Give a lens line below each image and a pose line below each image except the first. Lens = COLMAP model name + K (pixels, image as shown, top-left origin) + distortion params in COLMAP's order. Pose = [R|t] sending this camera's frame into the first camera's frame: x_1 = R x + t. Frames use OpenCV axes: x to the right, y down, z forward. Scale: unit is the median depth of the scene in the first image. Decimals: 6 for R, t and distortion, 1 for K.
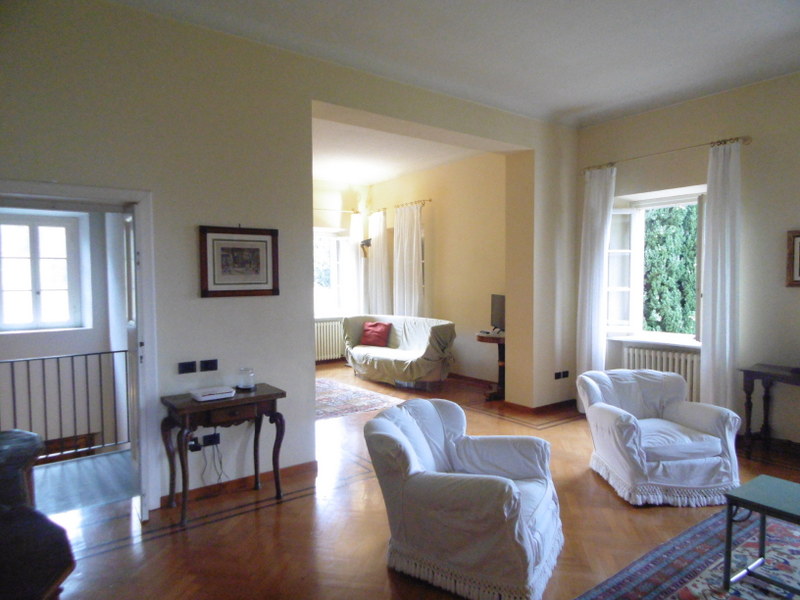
lens RADIAL K [[527.0, 0, 400.2], [0, 527.0, 298.0], [0, 0, 1]] dist [0.013469, -0.011016]
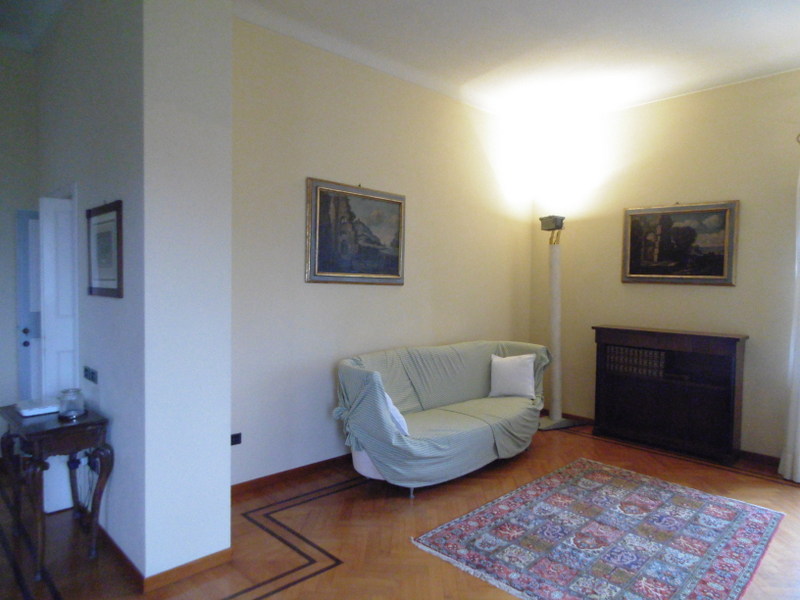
lens RADIAL K [[527.0, 0, 397.4], [0, 527.0, 299.7], [0, 0, 1]] dist [0.013469, -0.011016]
pose [[0.123413, 0.047081, -0.991238, 0.343328], [-0.052300, 0.997794, 0.040881, -0.034739], [0.990976, 0.046797, 0.125603, 0.899542]]
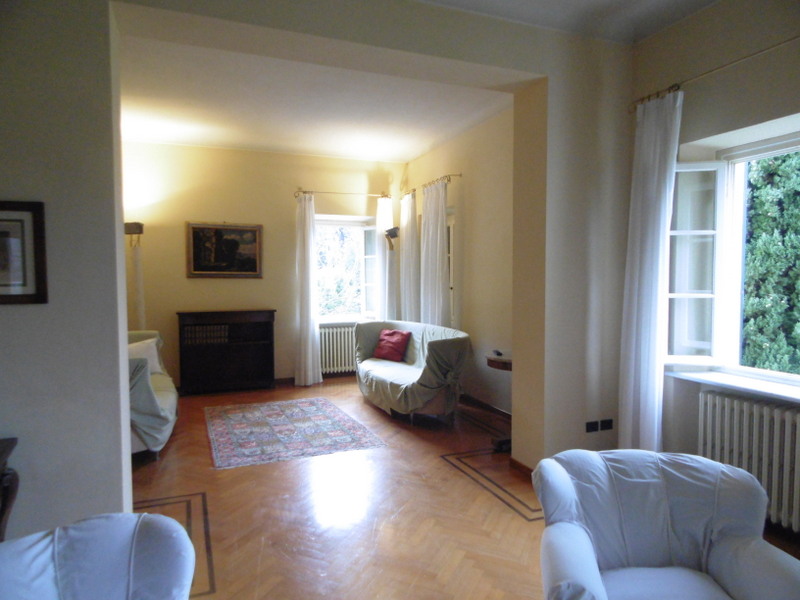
lens RADIAL K [[527.0, 0, 398.0], [0, 527.0, 298.9], [0, 0, 1]] dist [0.013469, -0.011016]
pose [[0.966696, 0.012725, -0.255612, 0.253642], [-0.010460, 0.999893, 0.010218, -0.015707], [0.255715, -0.007204, 0.966725, 0.339614]]
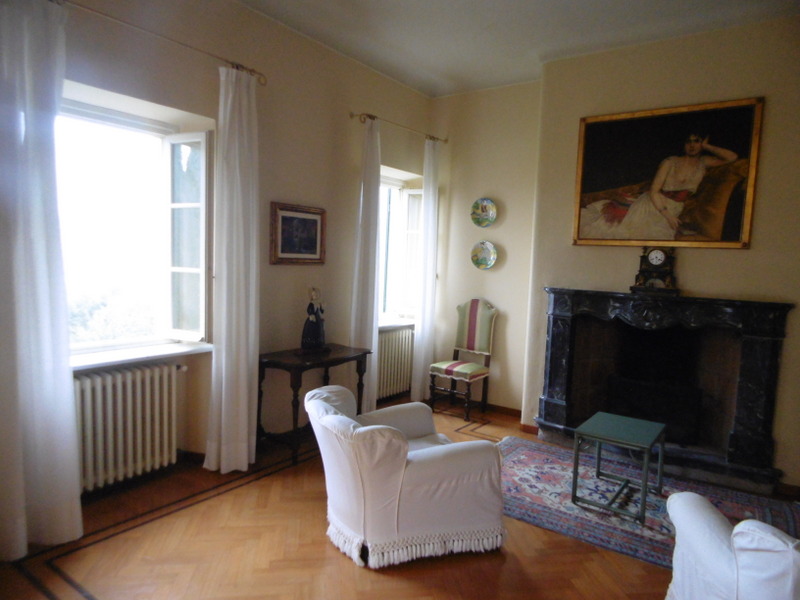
lens RADIAL K [[527.0, 0, 397.1], [0, 527.0, 298.6], [0, 0, 1]] dist [0.013469, -0.011016]
pose [[-0.307291, -0.079991, 0.948248, -0.150259], [0.000172, 0.996456, 0.084114, -0.031052], [-0.951616, 0.026010, -0.306188, 0.869684]]
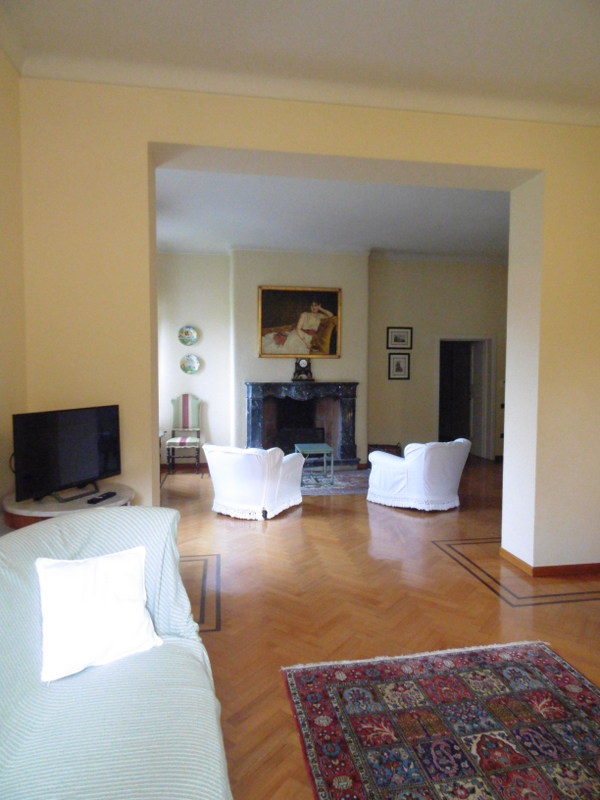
lens RADIAL K [[527.0, 0, 297.7], [0, 527.0, 392.4], [0, 0, 1]] dist [0.013469, -0.011016]
pose [[-0.885644, -0.018985, 0.463977, -0.209512], [0.020551, 0.996583, 0.080006, -0.061281], [-0.463910, 0.080392, -0.882227, 1.554983]]
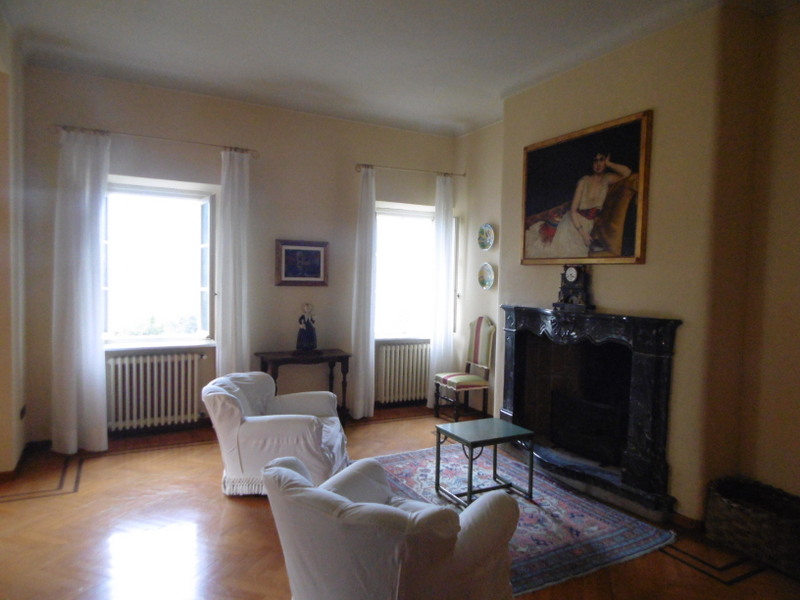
lens RADIAL K [[527.0, 0, 398.0], [0, 527.0, 296.8], [0, 0, 1]] dist [0.013469, -0.011016]
pose [[0.144483, -0.027221, 0.989133, -0.336840], [0.015065, 0.999566, 0.025308, -0.017494], [-0.989393, 0.011245, 0.144831, 0.447885]]
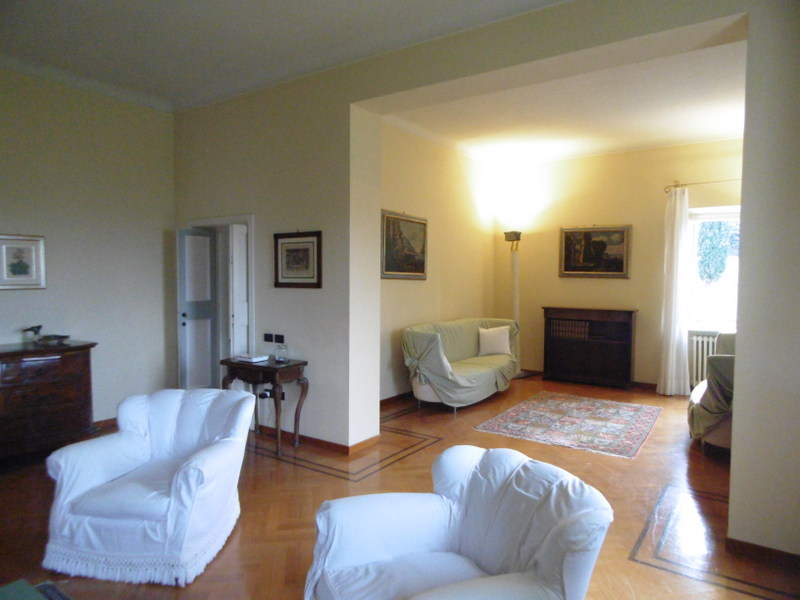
lens RADIAL K [[527.0, 0, 396.8], [0, 527.0, 299.9], [0, 0, 1]] dist [0.013469, -0.011016]
pose [[0.319113, 0.051242, -0.946330, 0.644566], [-0.044827, 0.998236, 0.038937, -0.022694], [0.946656, 0.029996, 0.320847, 0.560685]]
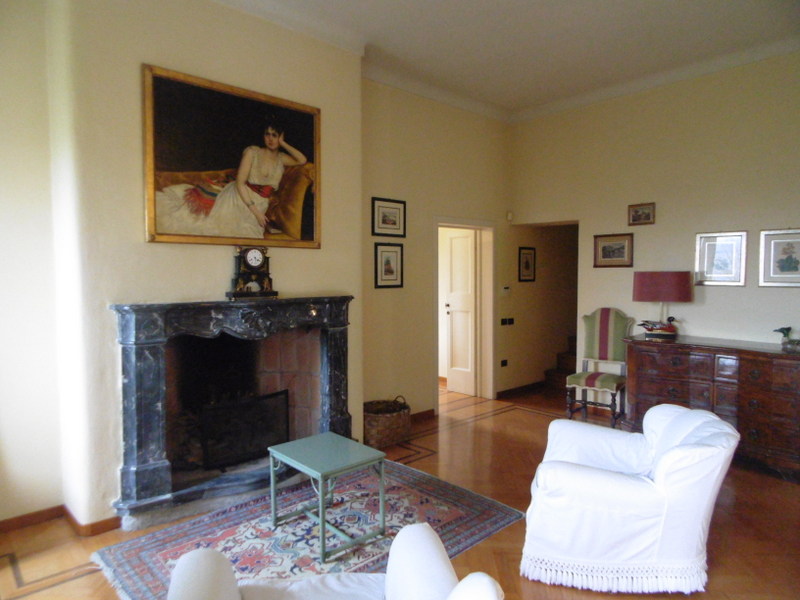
lens RADIAL K [[527.0, 0, 399.0], [0, 527.0, 297.5], [0, 0, 1]] dist [0.013469, -0.011016]
pose [[-0.993578, 0.011496, -0.112567, 0.323410], [0.000932, 0.995624, 0.093447, -0.037868], [0.113149, 0.092742, -0.989240, 0.967648]]
